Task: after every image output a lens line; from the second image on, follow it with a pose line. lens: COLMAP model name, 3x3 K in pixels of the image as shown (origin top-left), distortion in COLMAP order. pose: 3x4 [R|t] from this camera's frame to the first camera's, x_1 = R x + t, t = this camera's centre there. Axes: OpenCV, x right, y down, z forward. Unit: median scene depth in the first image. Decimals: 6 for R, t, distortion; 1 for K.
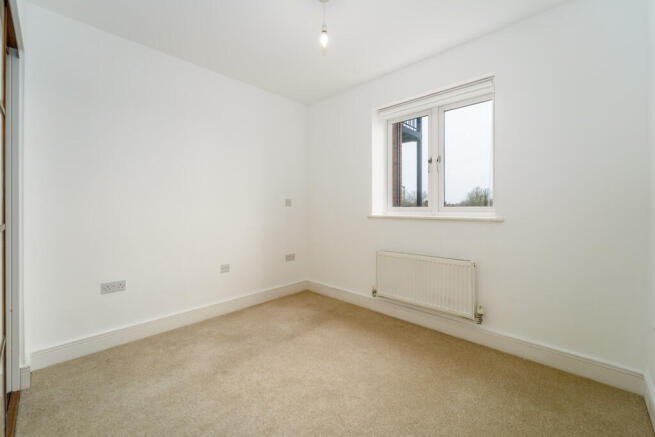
lens RADIAL K [[263.9, 0, 333.2], [0, 263.9, 211.6], [0, 0, 1]] dist [-0.000307, -0.000194]
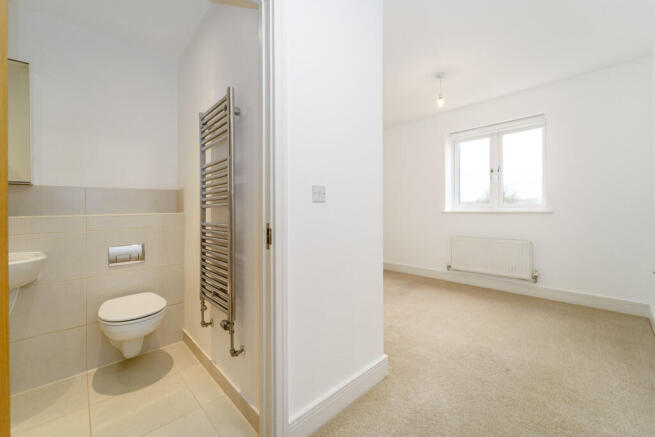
lens RADIAL K [[263.9, 0, 329.5], [0, 263.9, 214.7], [0, 0, 1]] dist [-0.000307, -0.000194]
pose [[0.998249, -0.017741, -0.056436, -0.408507], [0.018531, 0.999737, 0.013509, 0.002956], [0.056182, -0.014531, 0.998315, -0.431174]]
